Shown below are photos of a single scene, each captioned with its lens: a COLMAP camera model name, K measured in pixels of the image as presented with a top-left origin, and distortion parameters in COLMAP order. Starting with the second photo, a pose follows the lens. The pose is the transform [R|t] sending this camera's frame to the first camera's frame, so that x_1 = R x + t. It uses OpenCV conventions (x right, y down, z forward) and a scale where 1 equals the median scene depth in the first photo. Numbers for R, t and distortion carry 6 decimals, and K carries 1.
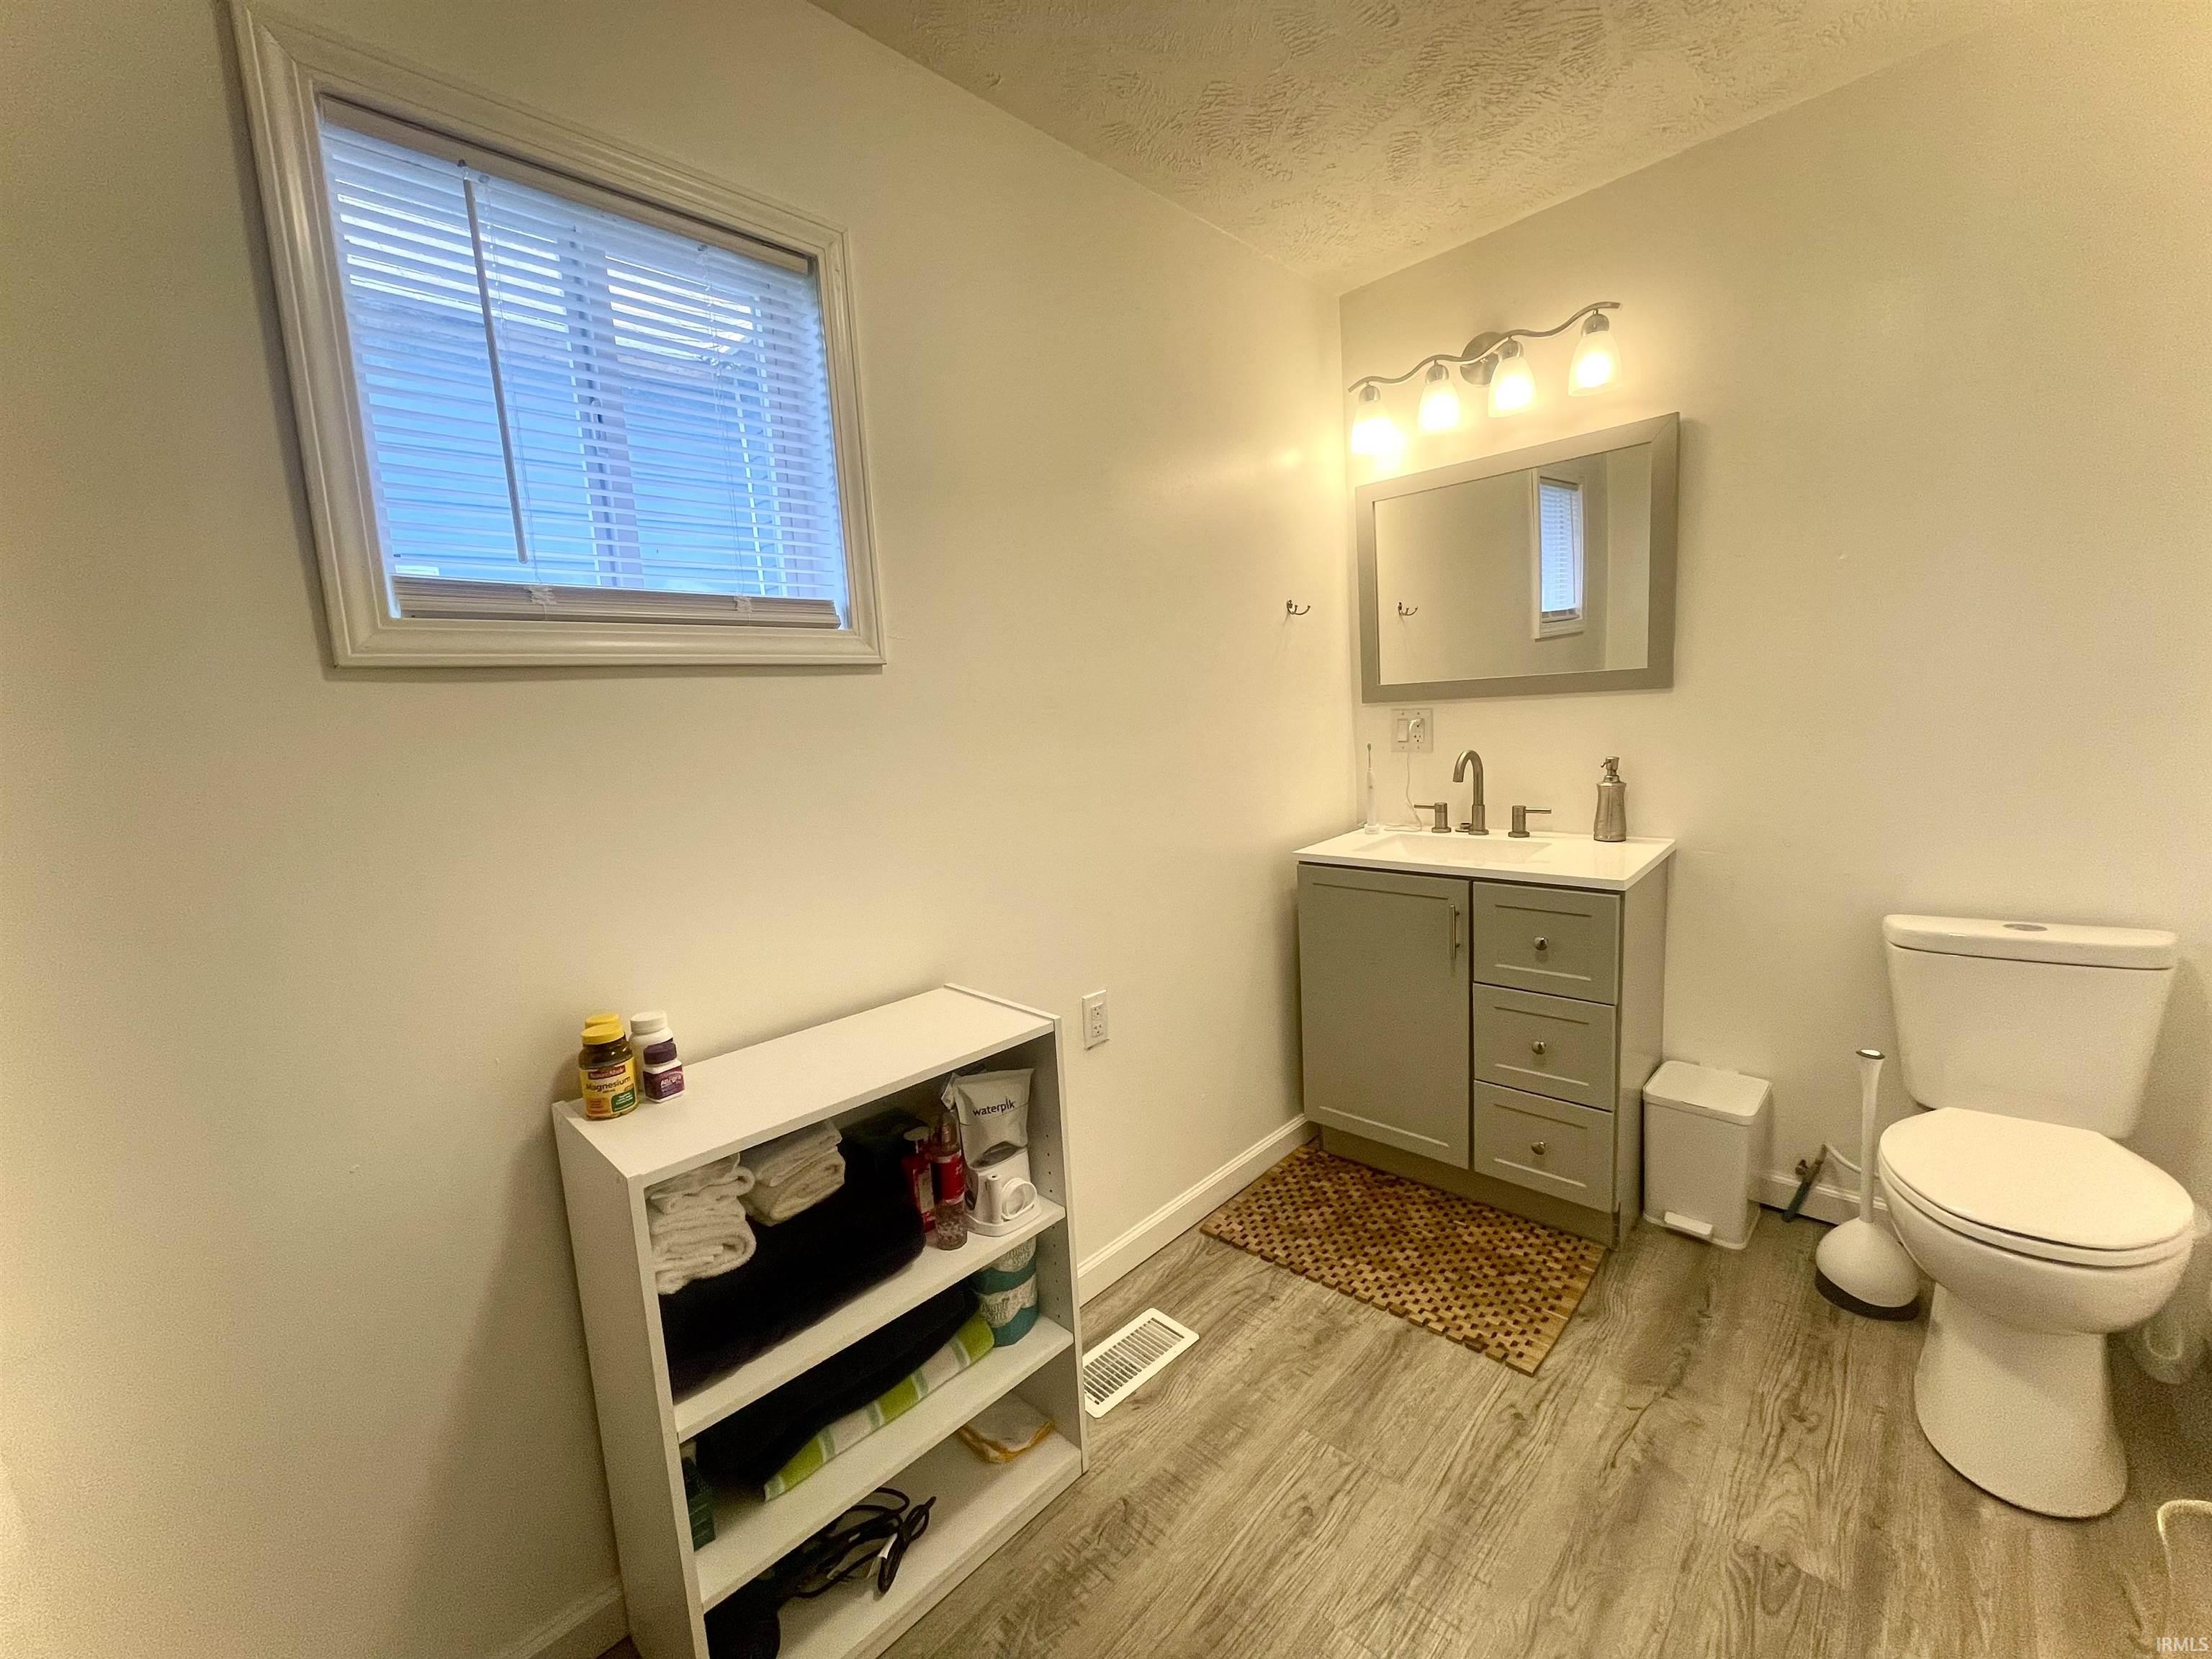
lens RADIAL K [[898.0, 0, 1106.0], [0, 898.0, 829.5], [0, 0, 1]] dist [-0.002517, 0.000614]
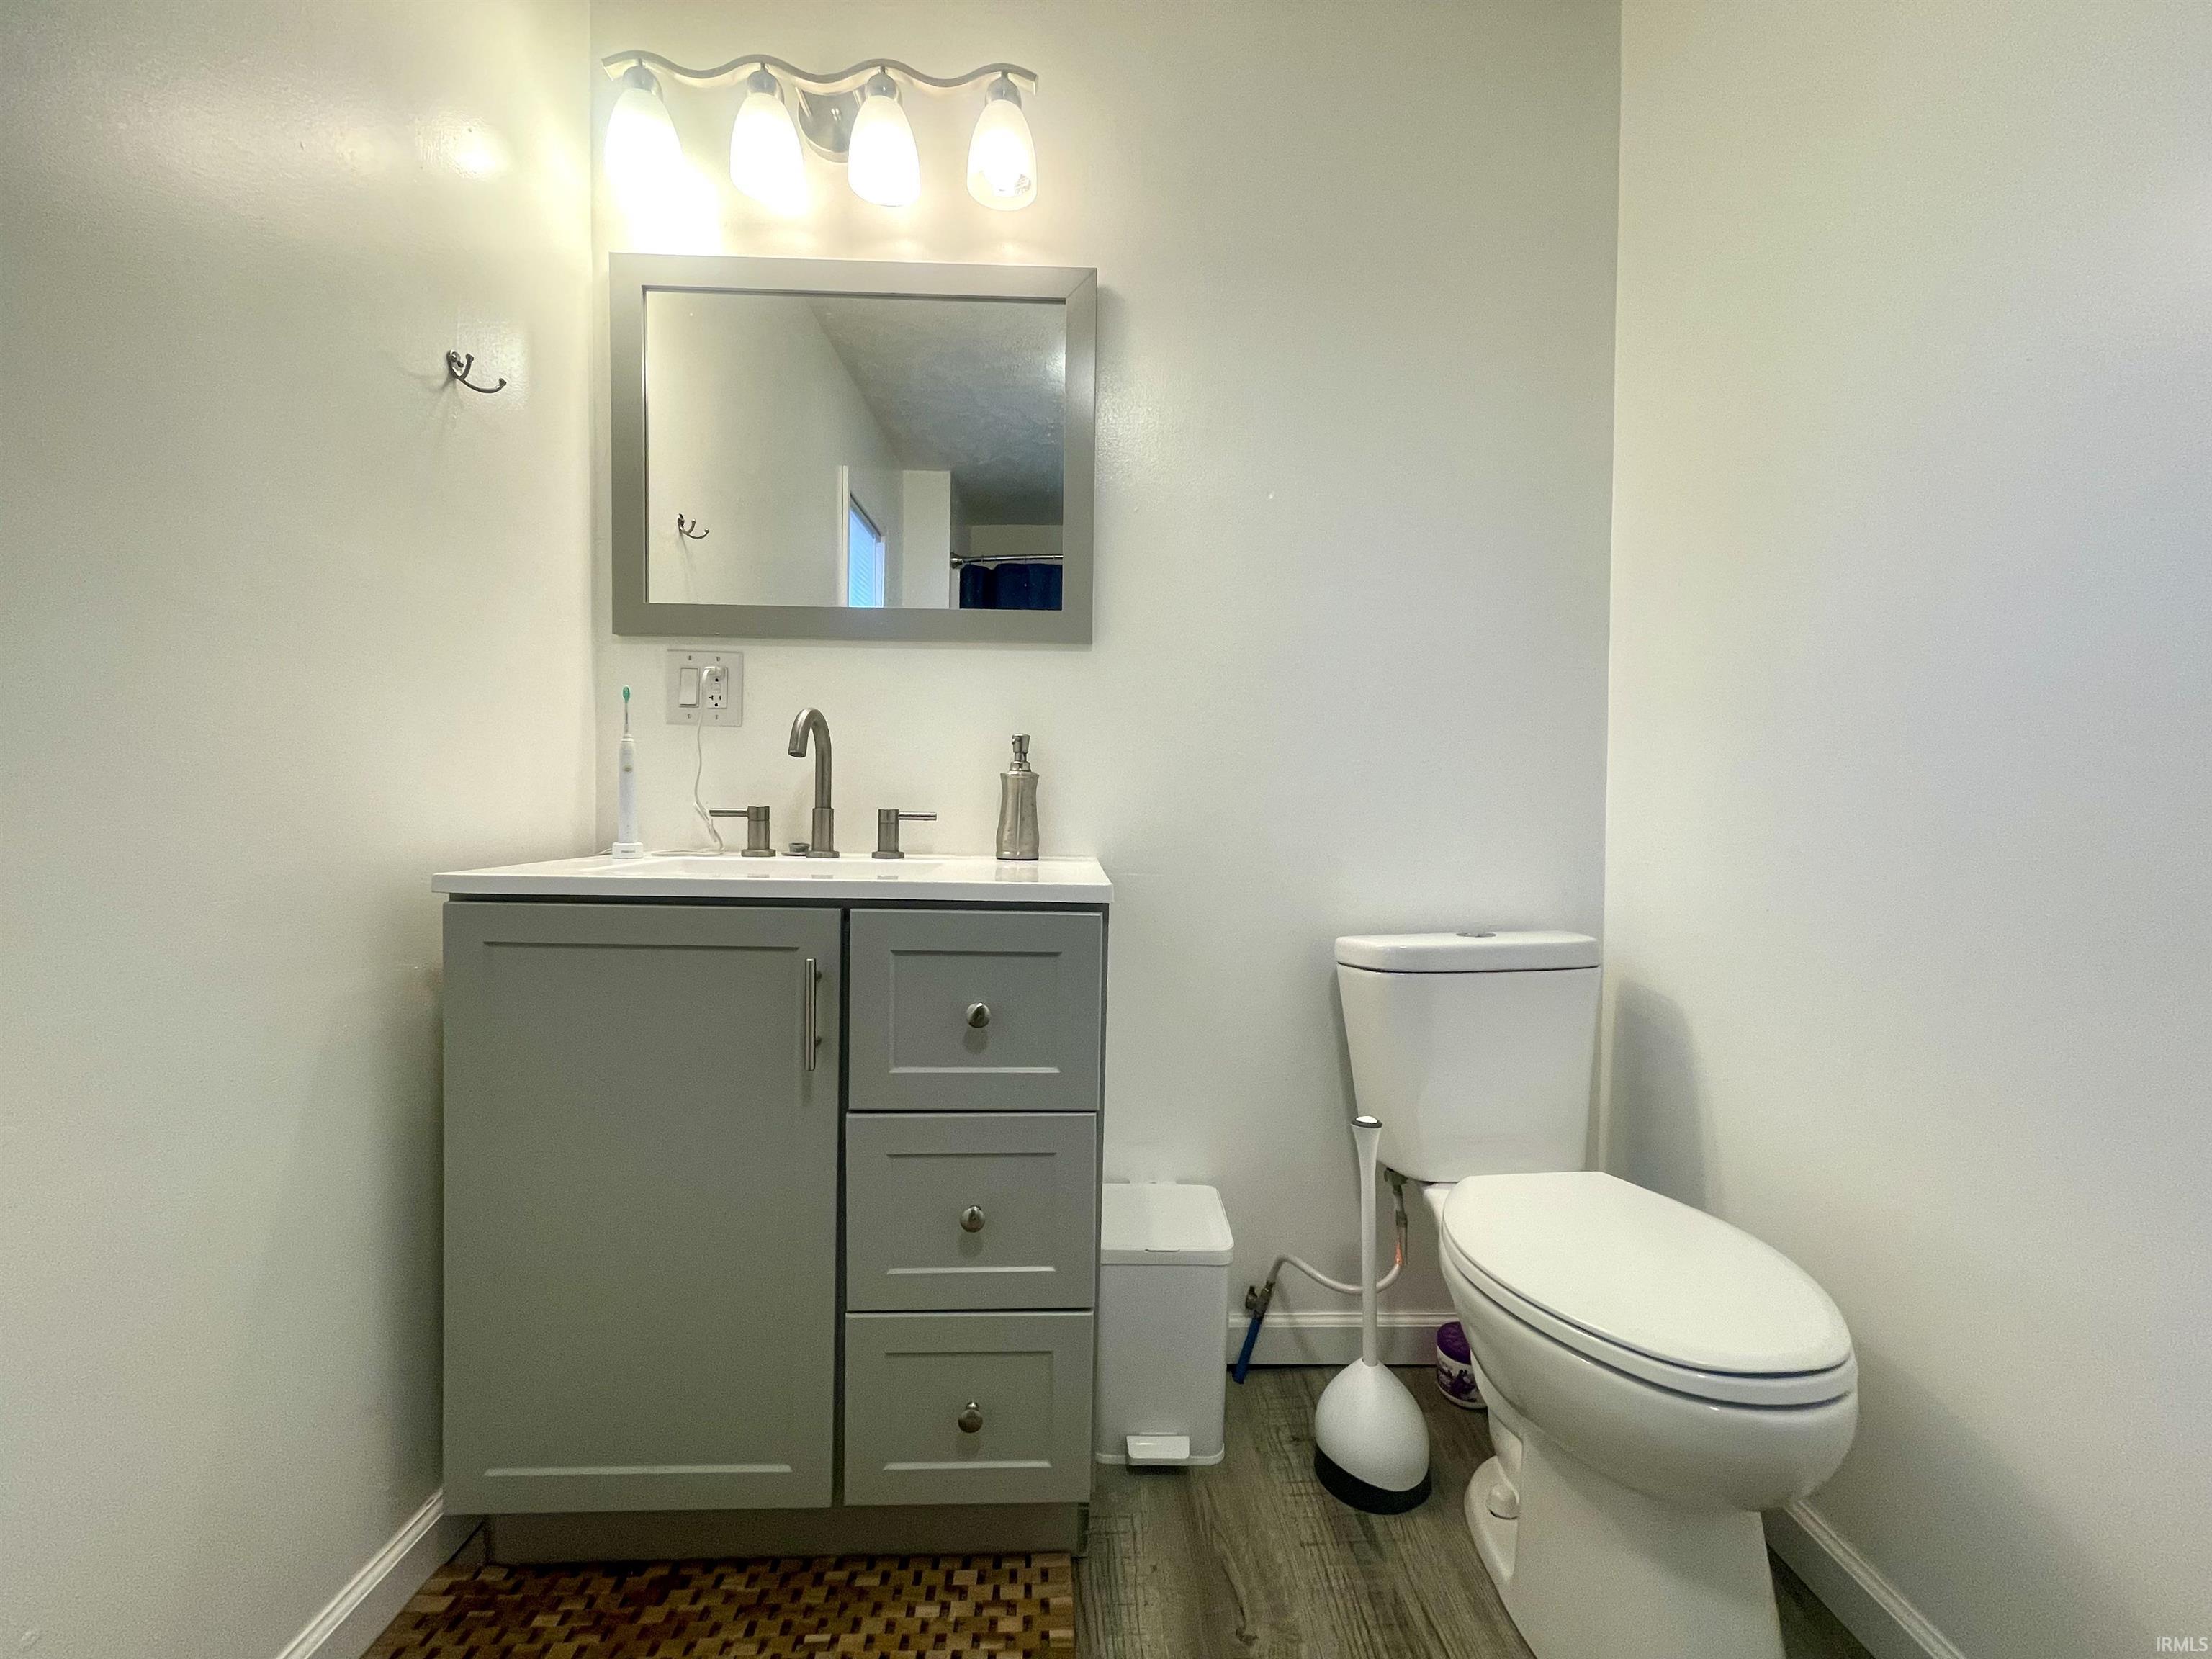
lens RADIAL K [[898.0, 0, 1106.0], [0, 898.0, 829.5], [0, 0, 1]] dist [-0.002517, 0.000614]
pose [[0.702583, 0.058906, 0.709159, 0.136406], [0.047669, 0.990433, -0.129497, 0.080470], [-0.710003, 0.124788, 0.693054, 0.498236]]
